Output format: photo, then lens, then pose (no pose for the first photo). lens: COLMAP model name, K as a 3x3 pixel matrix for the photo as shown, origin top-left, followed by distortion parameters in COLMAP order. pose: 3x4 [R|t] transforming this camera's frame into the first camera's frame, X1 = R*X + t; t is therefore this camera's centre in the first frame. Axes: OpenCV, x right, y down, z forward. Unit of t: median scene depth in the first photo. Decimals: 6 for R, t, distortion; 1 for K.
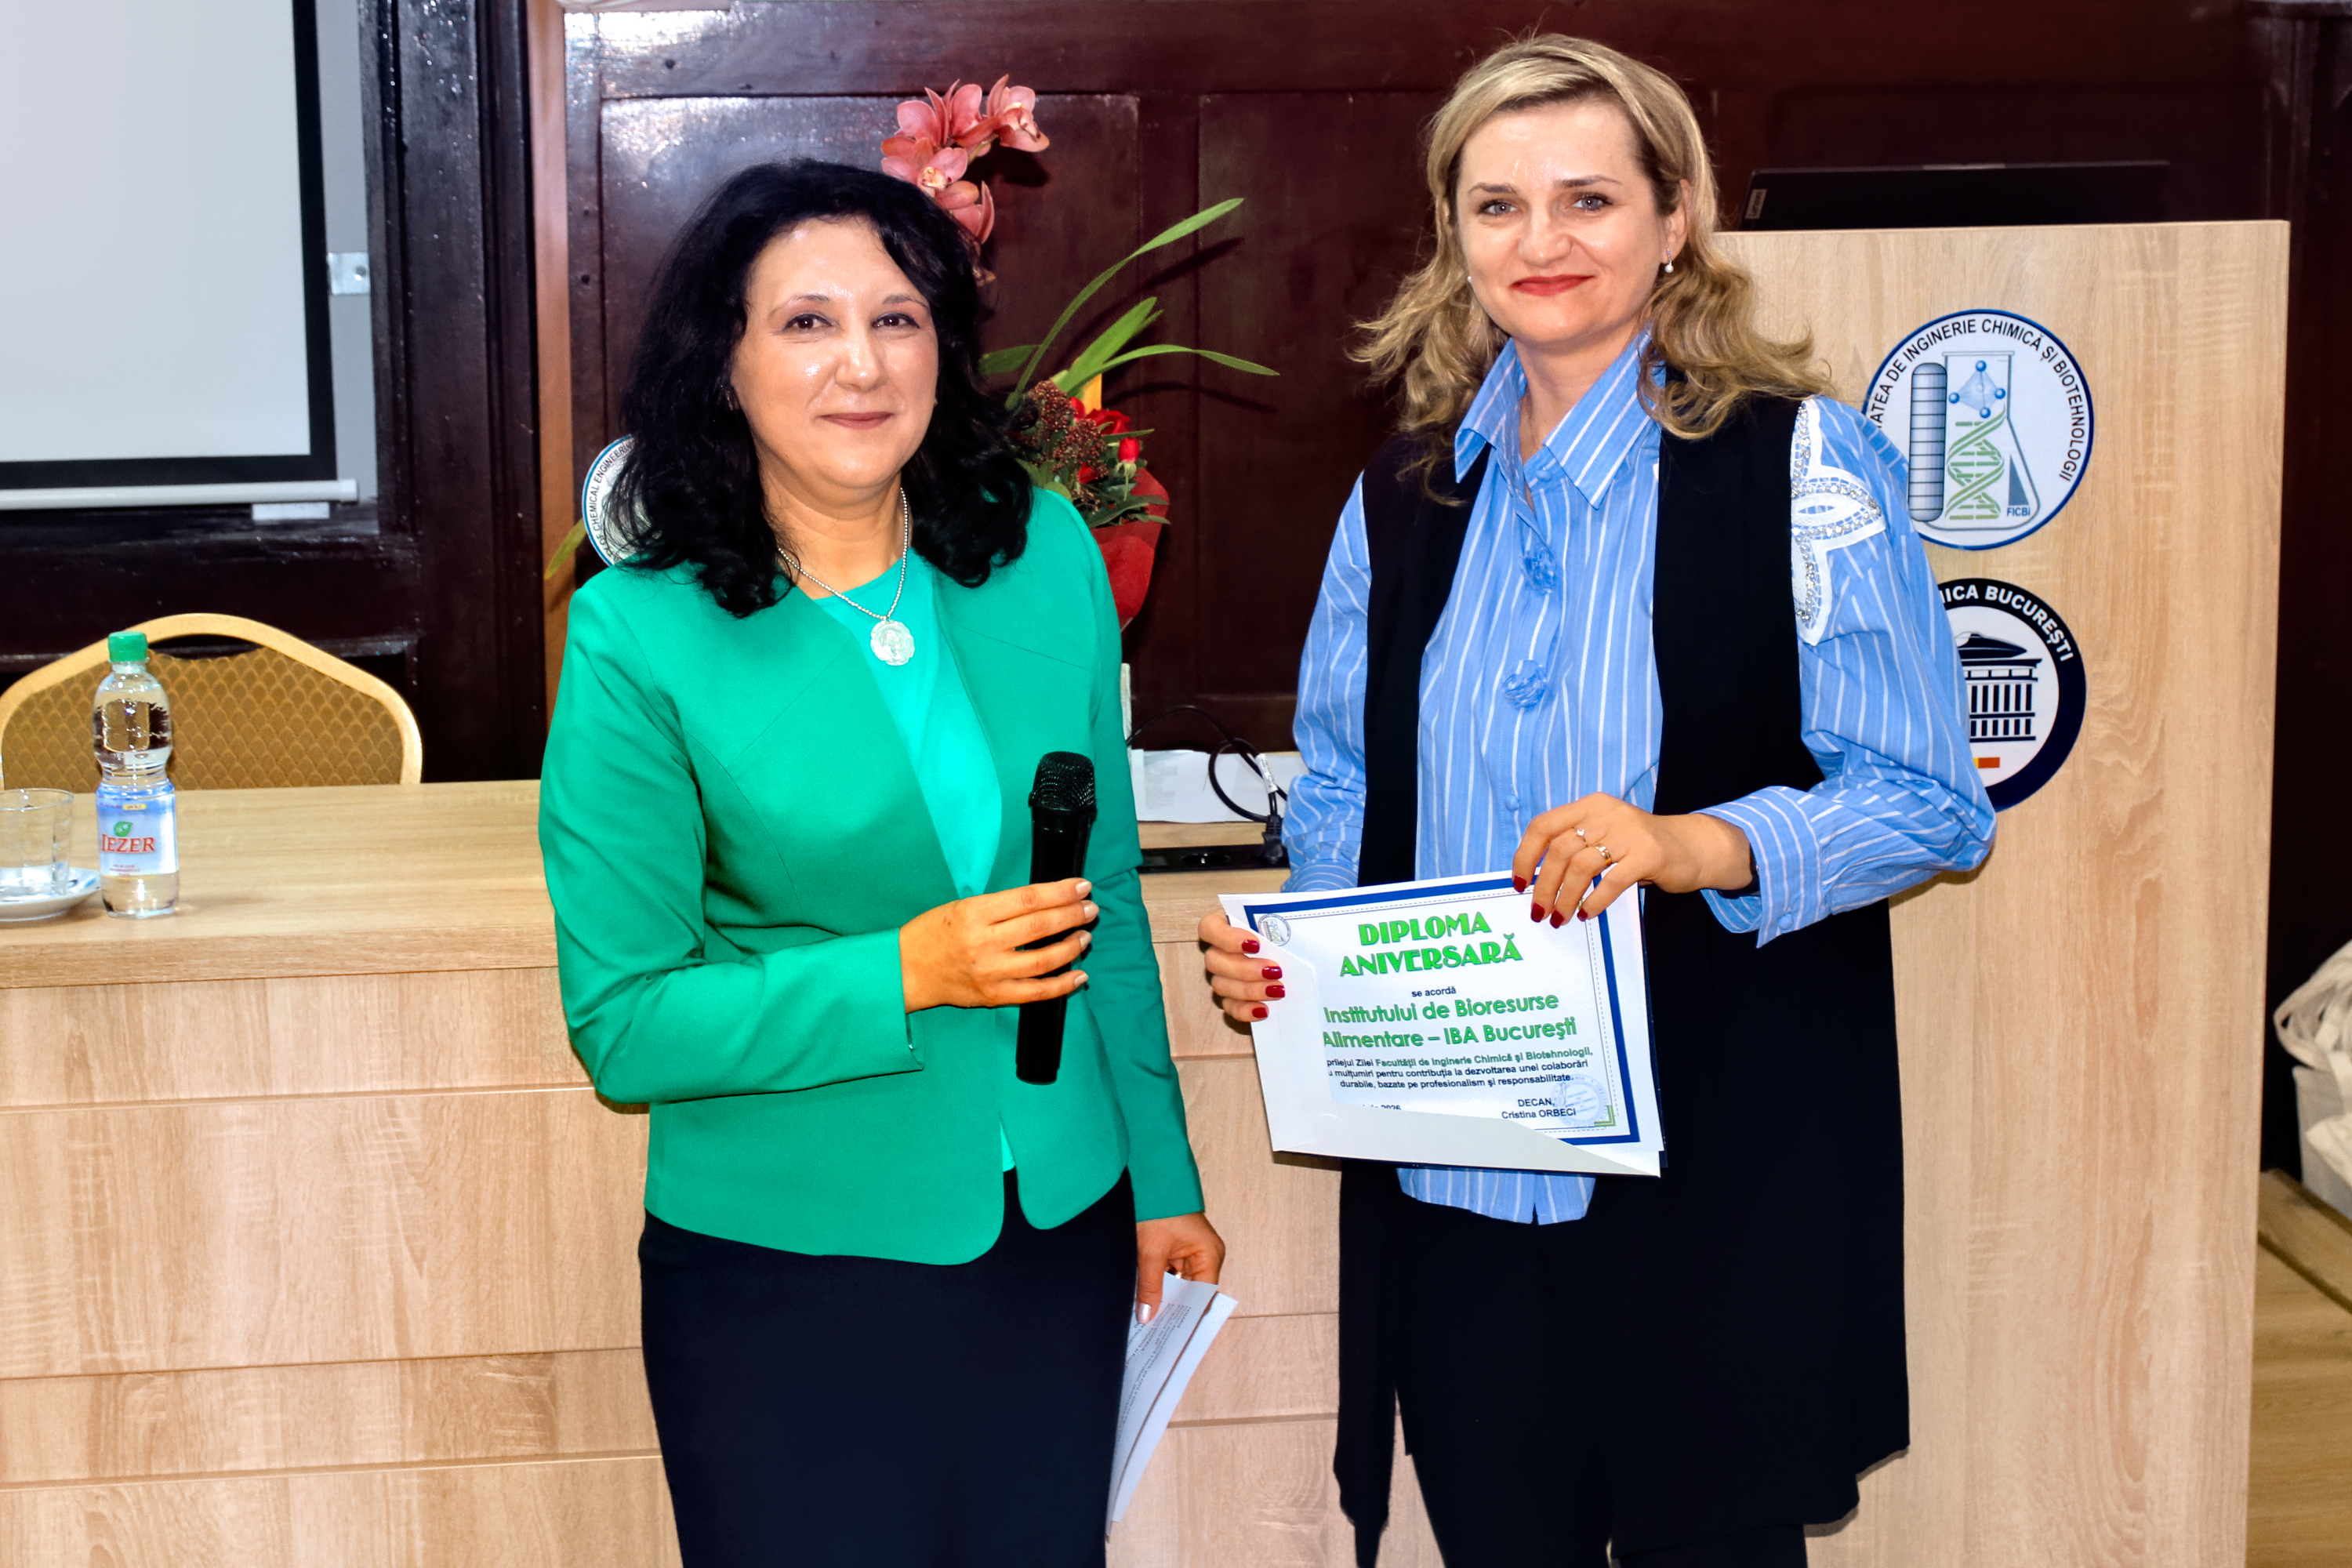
lens RADIAL K [[4245.5, 0, 1171.3], [0, 4245.5, 689.5], [0, 0, 1]] dist [-0.039137, 0.170789]
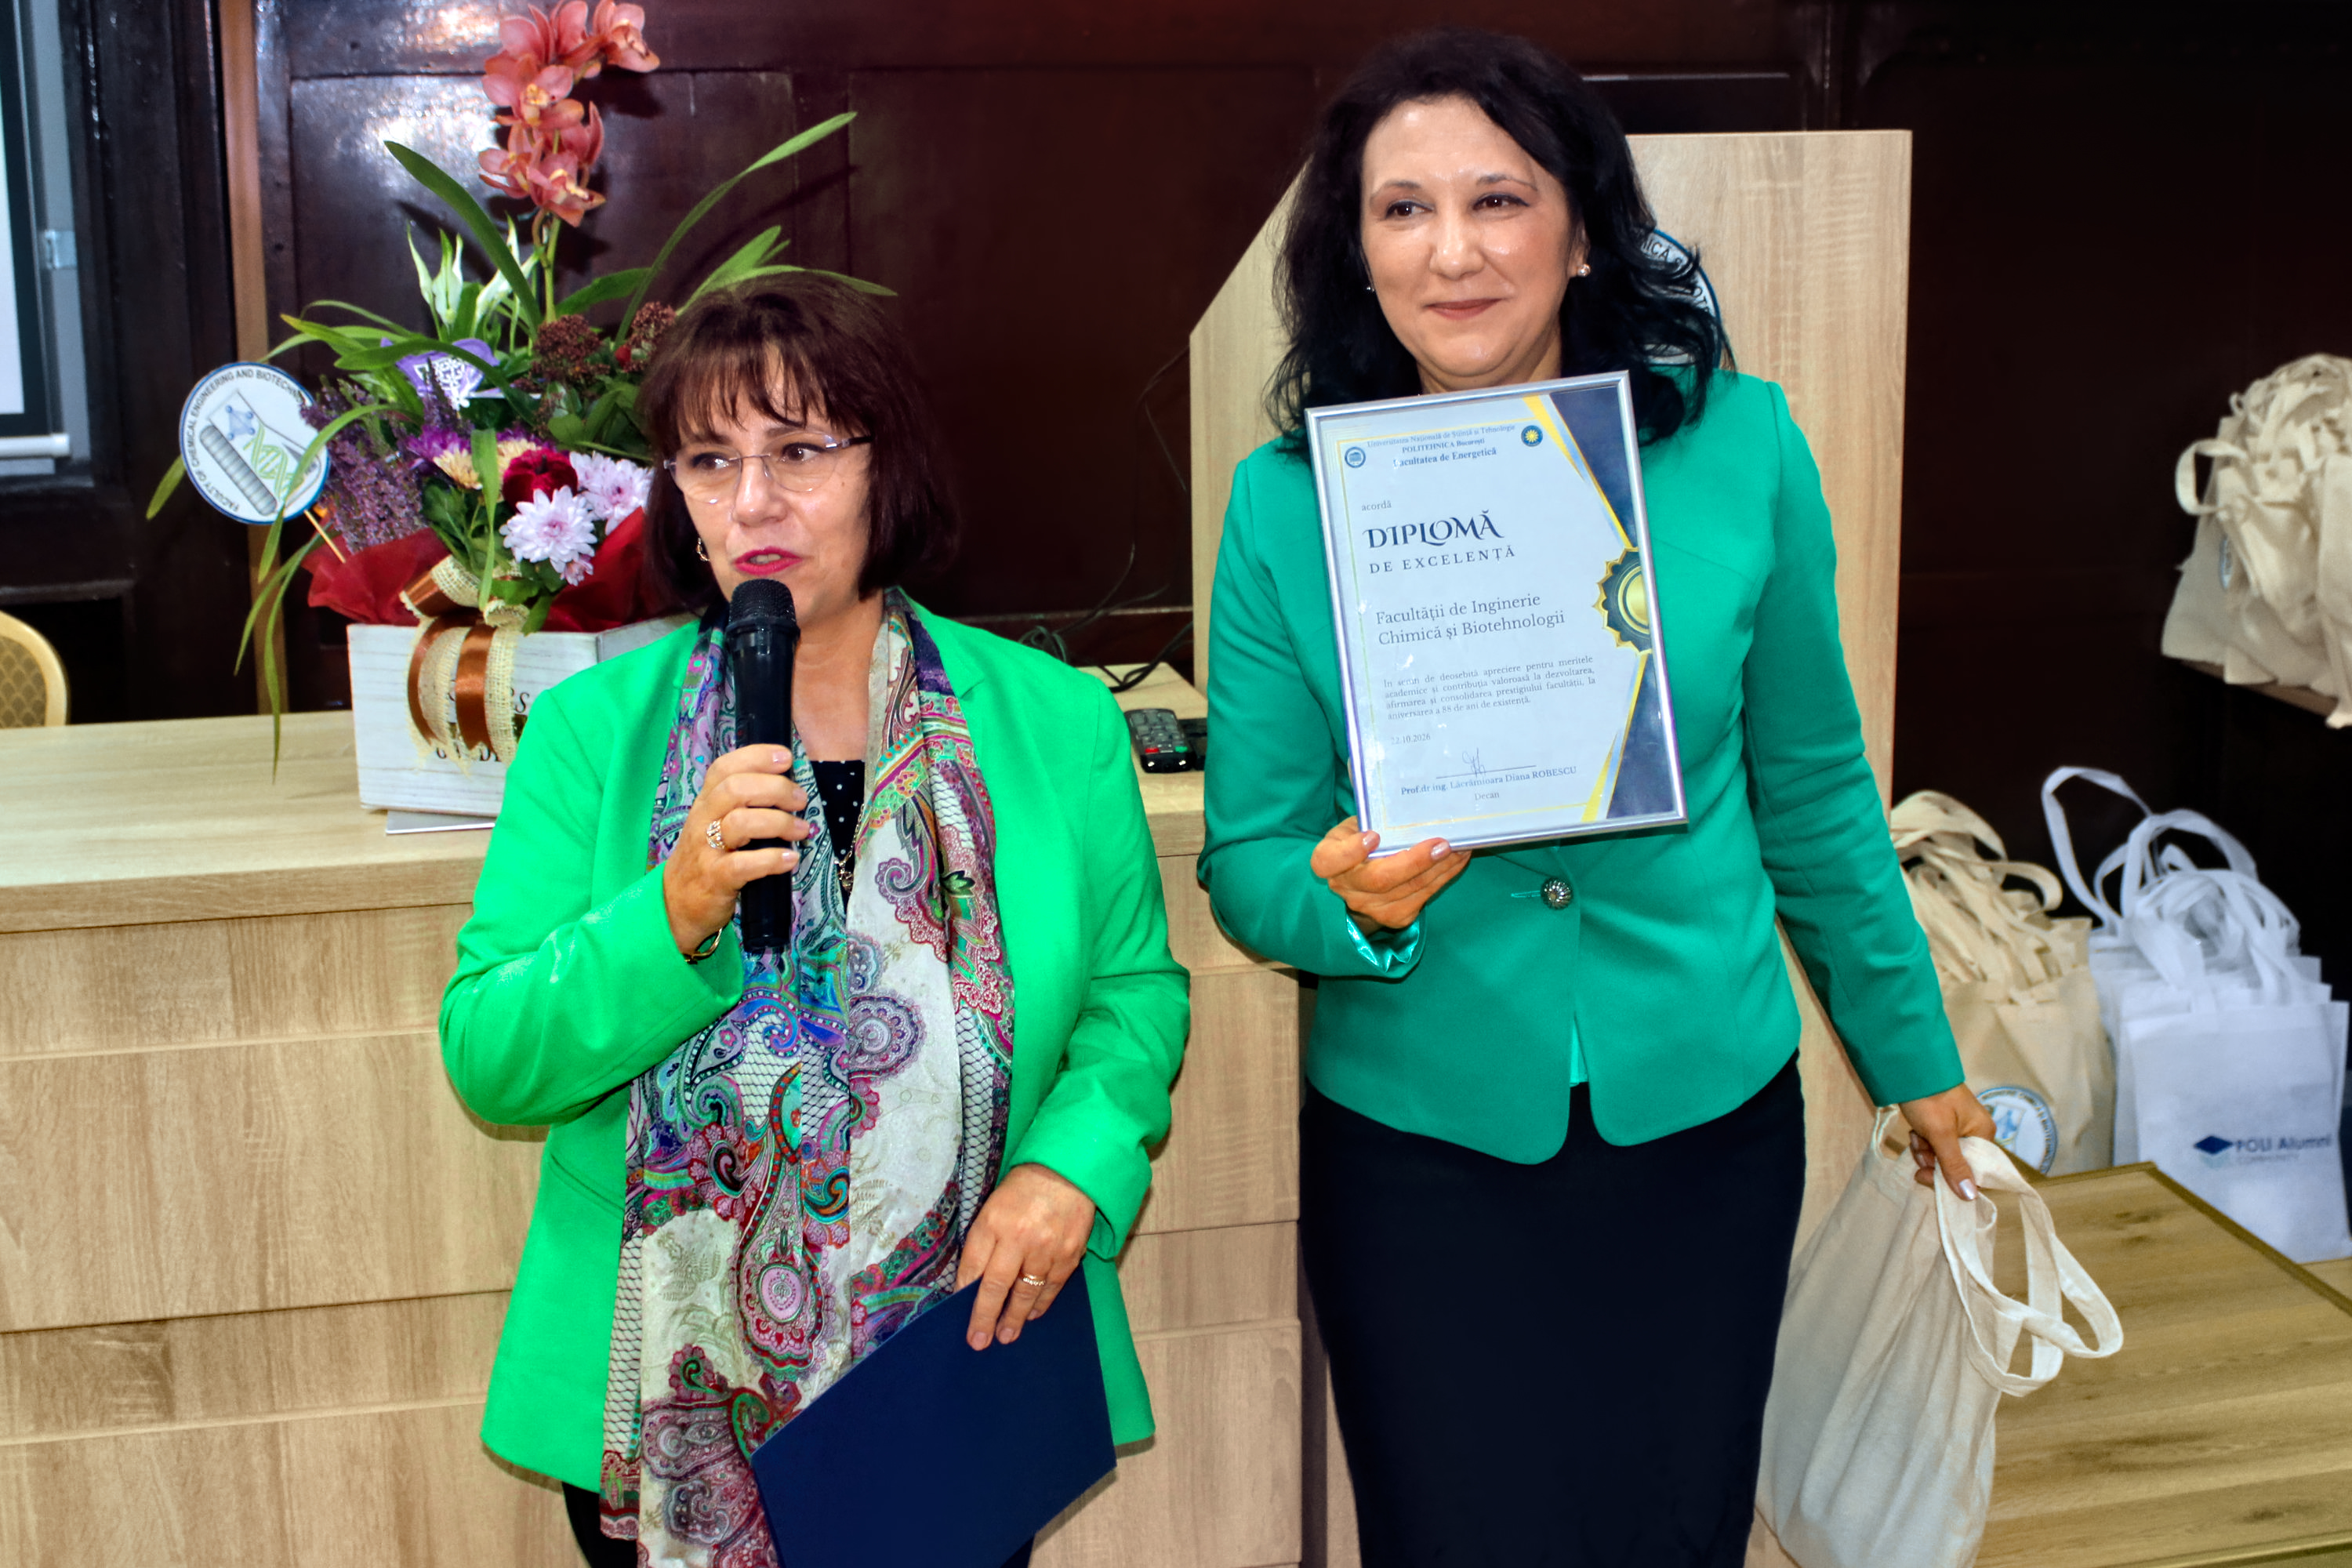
lens RADIAL K [[3212.3, 0, 1174.2], [0, 3212.3, 661.2], [0, 0, 1]] dist [-0.164208, 0.067986]
pose [[0.995815, -0.018583, 0.089481, 0.022075], [0.017167, 0.999715, 0.016568, -0.001196], [-0.089763, -0.014963, 0.995851, 0.269718]]
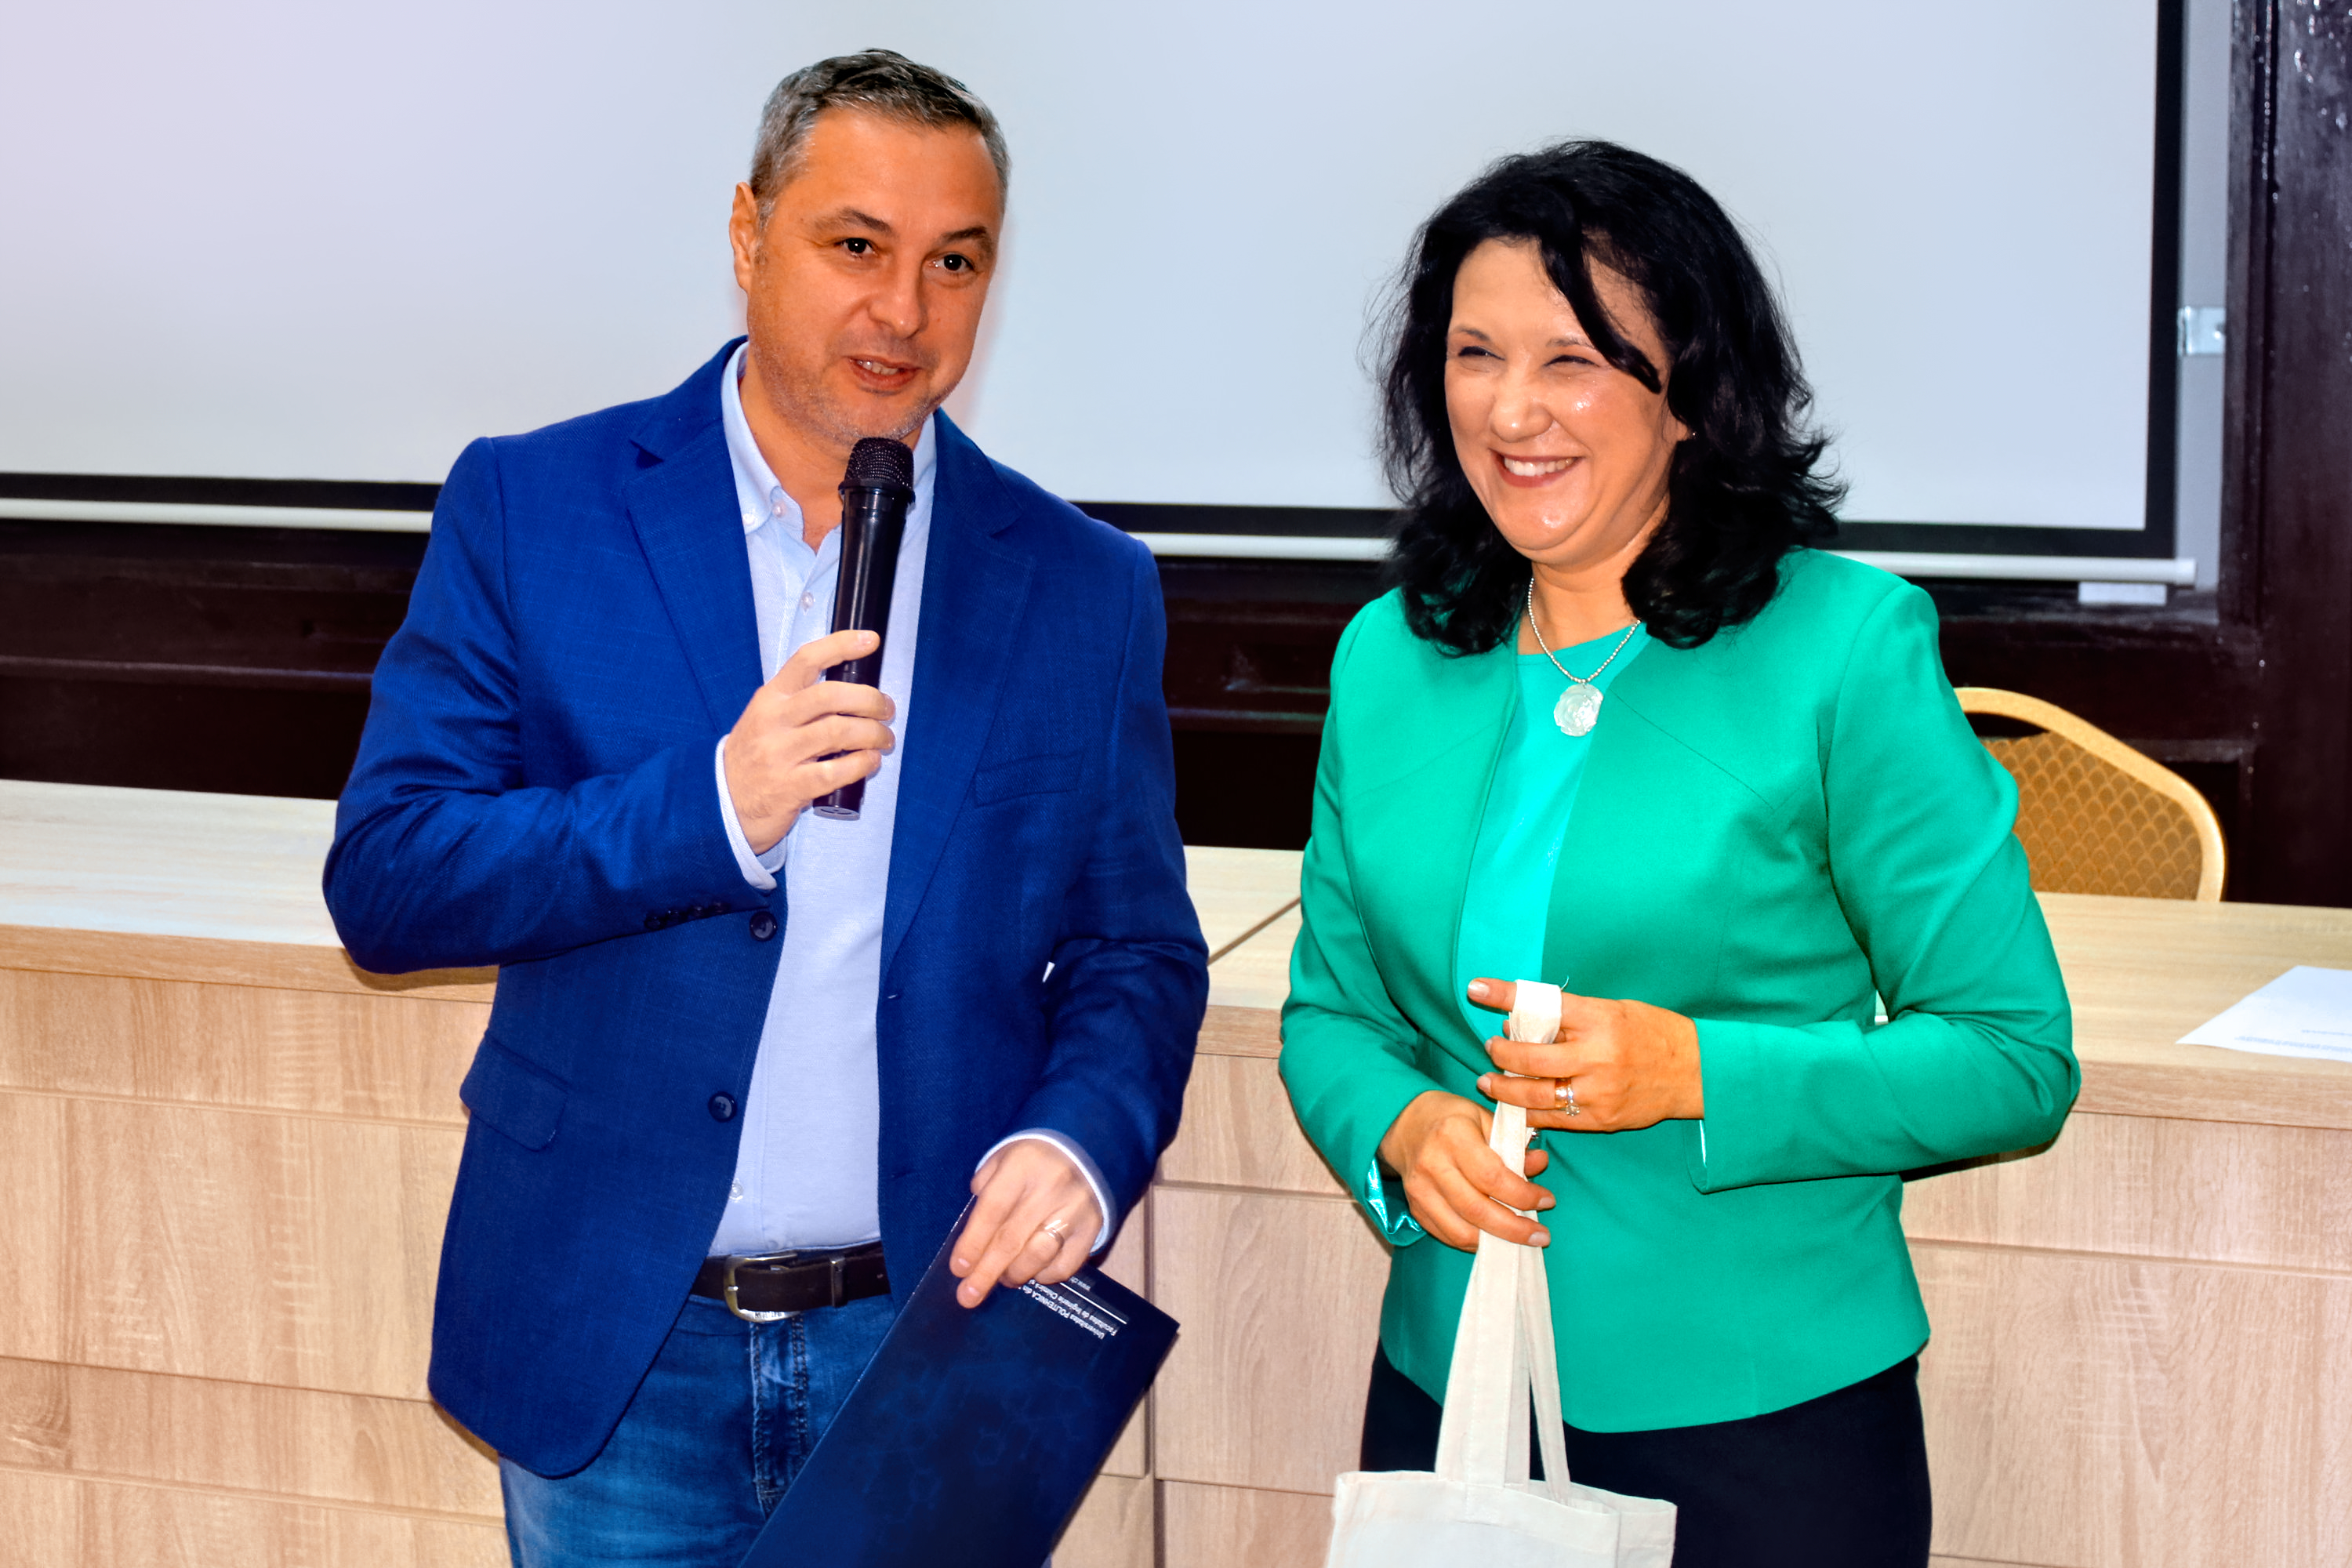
lens RADIAL K [[4450.1, 0, 1082.3], [0, 4450.1, 658.0], [0, 0, 1]] dist [-0.025792, 0.120473]
pose [[0.897991, 0.060755, -0.435800, 0.006530], [-0.076116, 0.996939, -0.017860, 0.007405], [0.433381, 0.049209, 0.899866, 0.101692]]
